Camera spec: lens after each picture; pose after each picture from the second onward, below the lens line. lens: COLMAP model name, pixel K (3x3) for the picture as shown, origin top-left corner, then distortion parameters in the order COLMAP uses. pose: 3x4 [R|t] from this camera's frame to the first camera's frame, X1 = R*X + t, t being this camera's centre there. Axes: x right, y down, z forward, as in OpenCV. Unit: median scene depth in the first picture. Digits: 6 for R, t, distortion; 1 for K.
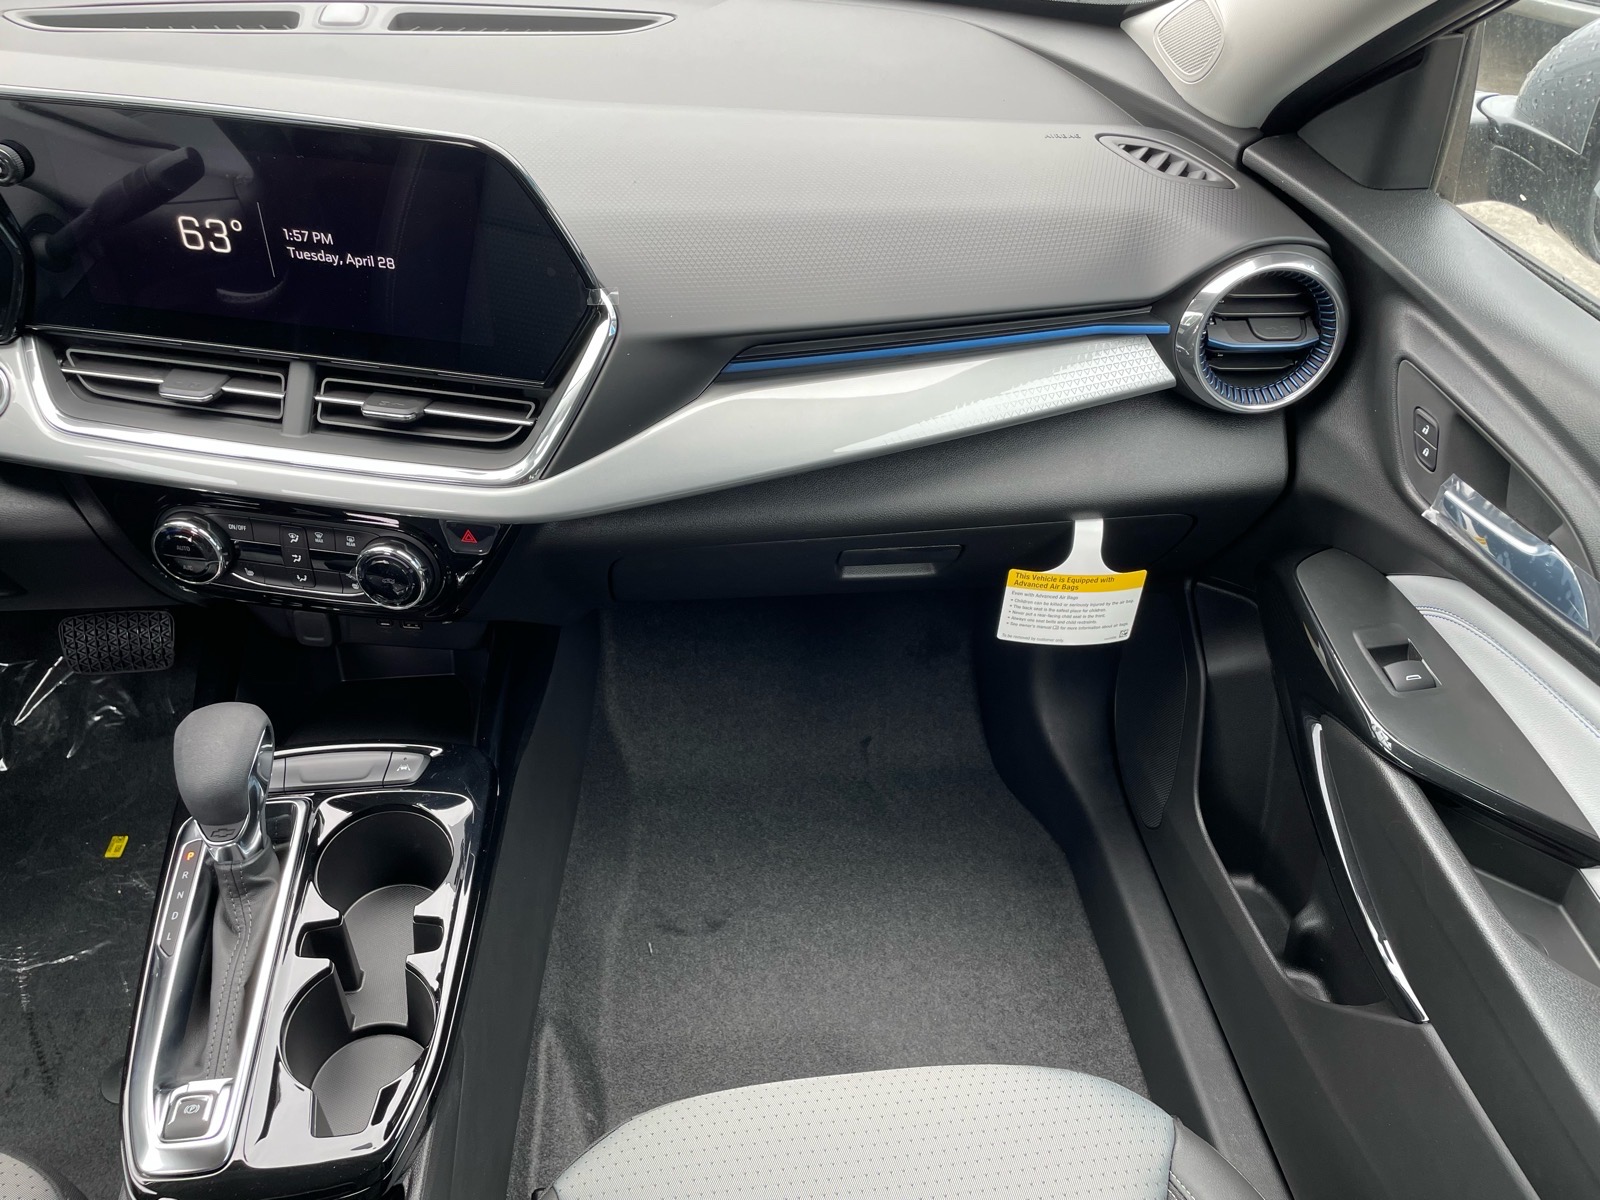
lens RADIAL K [[1217.3, 0, 800.0], [0, 1217.3, 600.0], [0, 0, 1]] dist [0.090958, -0.131677]
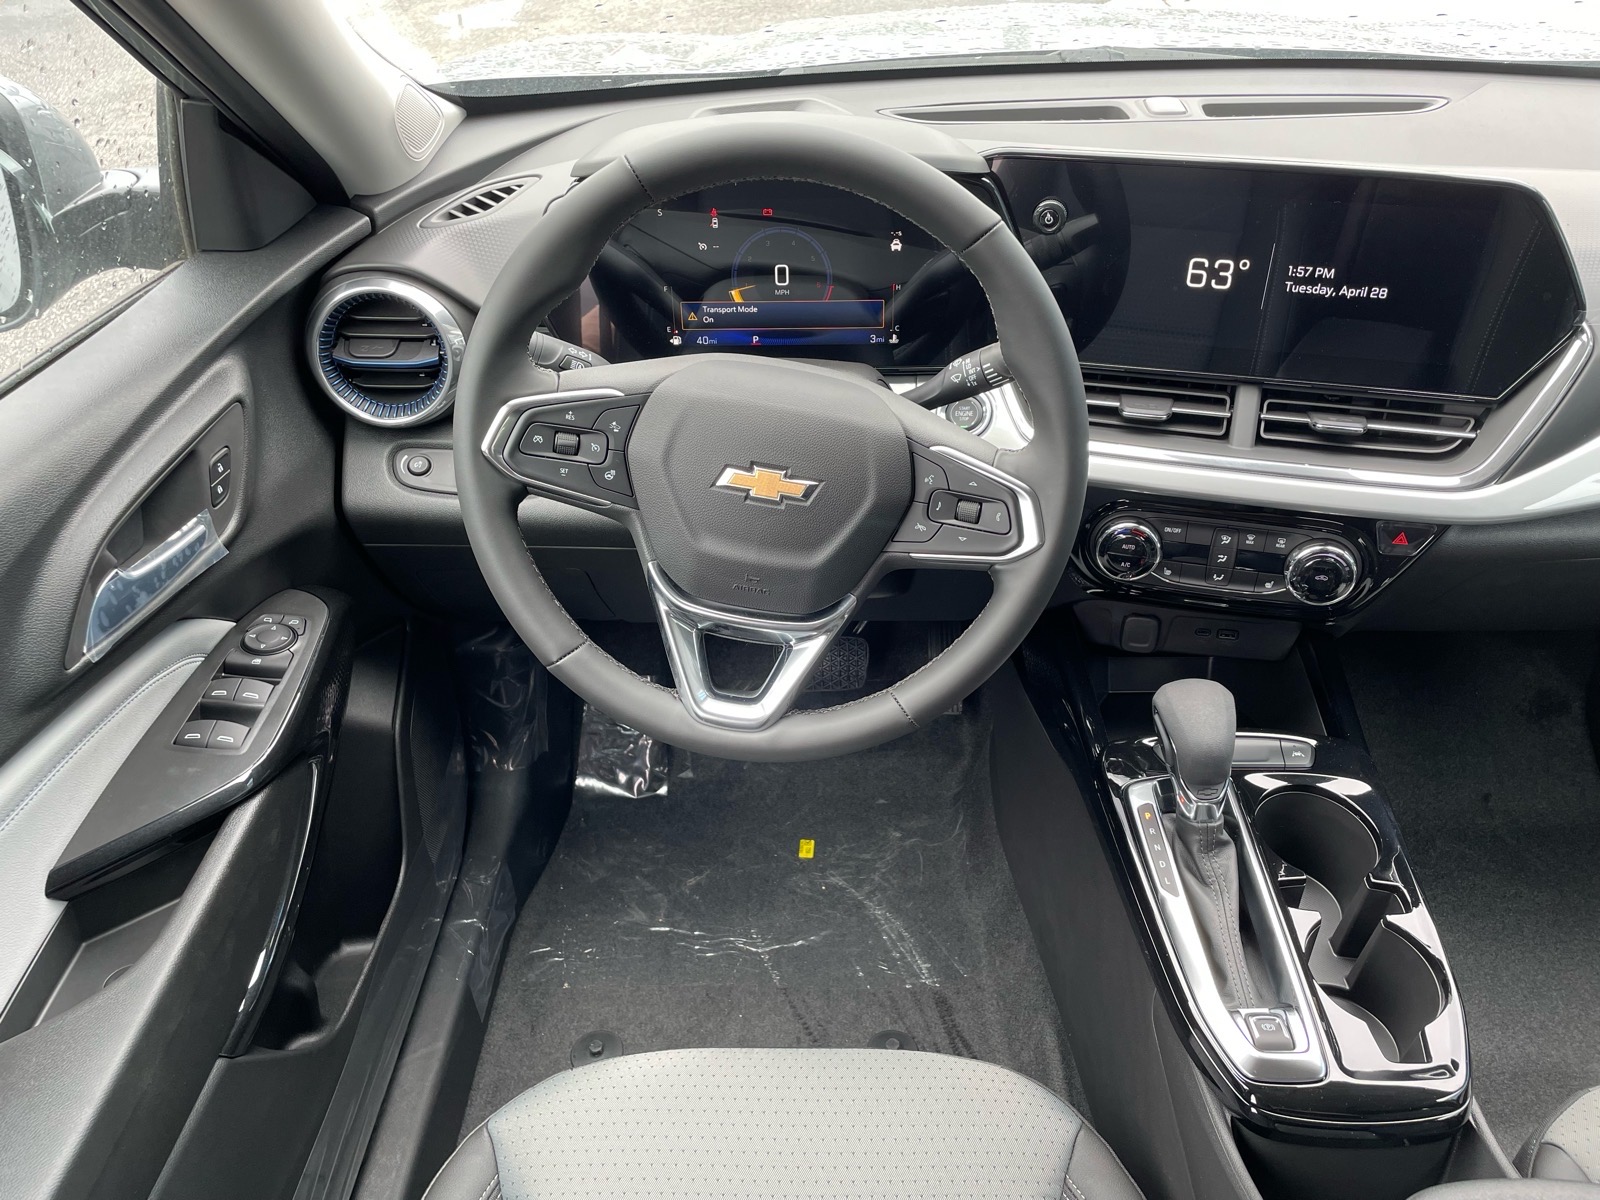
lens RADIAL K [[1217.3, 0, 800.0], [0, 1217.3, 600.0], [0, 0, 1]] dist [0.090958, -0.131677]
pose [[0.989133, 0.022832, -0.145237, -0.647685], [-0.036577, 0.995023, -0.092685, 0.126720], [0.142398, 0.096990, 0.985046, -0.166188]]
